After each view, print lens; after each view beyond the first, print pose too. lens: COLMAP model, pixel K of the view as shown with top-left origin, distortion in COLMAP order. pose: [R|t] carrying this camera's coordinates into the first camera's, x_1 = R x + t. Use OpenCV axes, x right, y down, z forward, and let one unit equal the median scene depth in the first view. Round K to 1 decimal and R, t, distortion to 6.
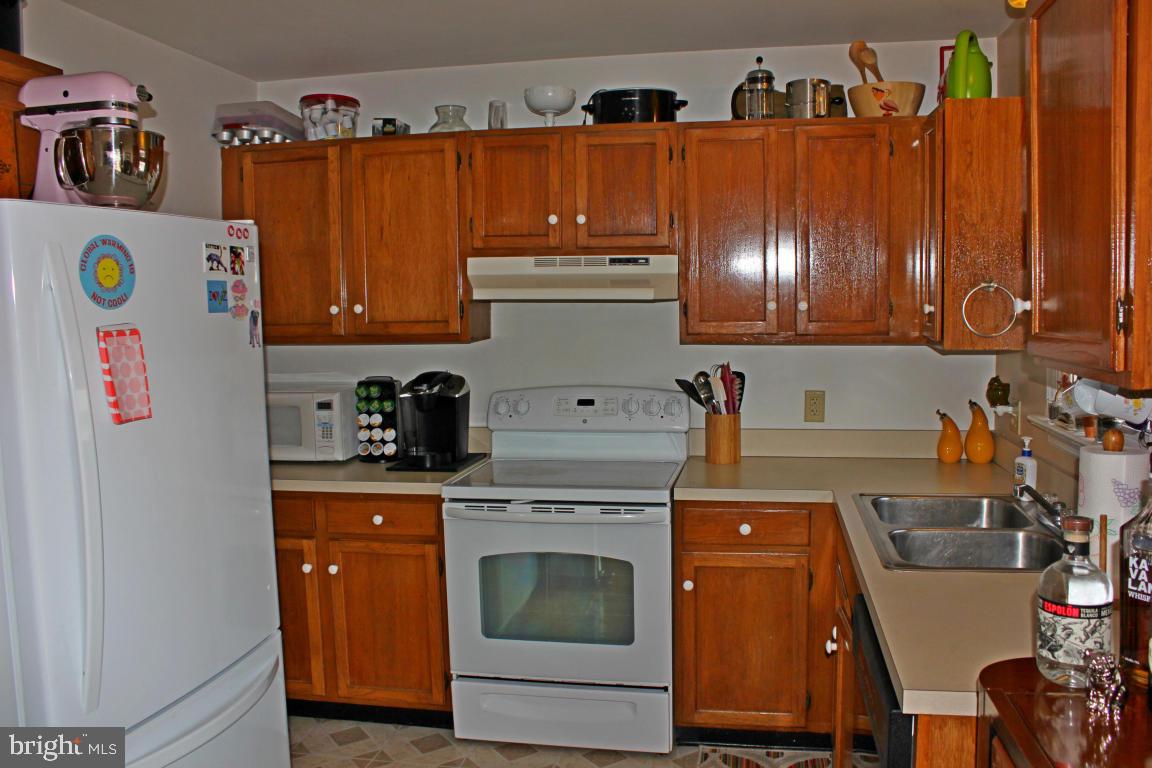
lens RADIAL K [[954.3, 0, 588.4], [0, 954.3, 379.5], [0, 0, 1]] dist [-0.158320, 0.129077]
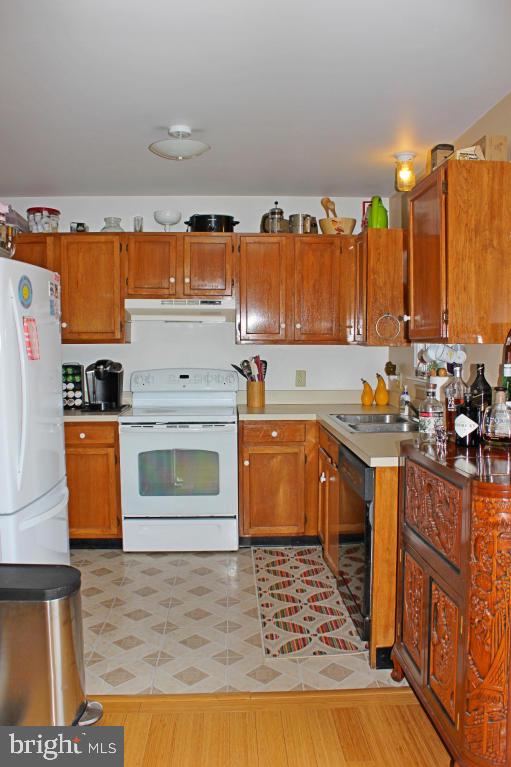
lens RADIAL K [[635.4, 0, 255.3], [0, 635.4, 390.8], [0, 0, 1]] dist [-0.158320, 0.129077]
pose [[0.974184, -0.004155, 0.225717, -0.168165], [0.005988, 0.999954, -0.007433, 0.069746], [-0.225676, 0.008593, 0.974165, -0.296446]]
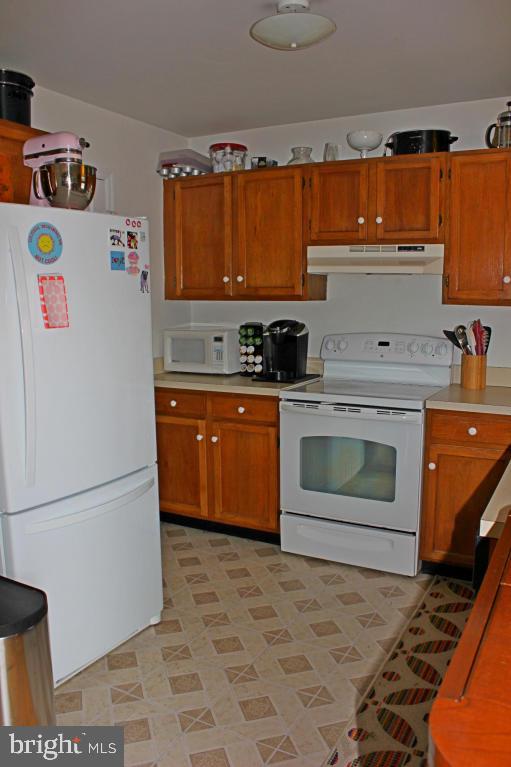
lens RADIAL K [[635.4, 0, 258.2], [0, 635.4, 391.1], [0, 0, 1]] dist [-0.158320, 0.129077]
pose [[0.951343, 0.060143, -0.302208, 0.127772], [-0.037374, 0.996048, 0.080572, 0.028513], [0.305859, -0.065357, 0.949831, -0.013245]]
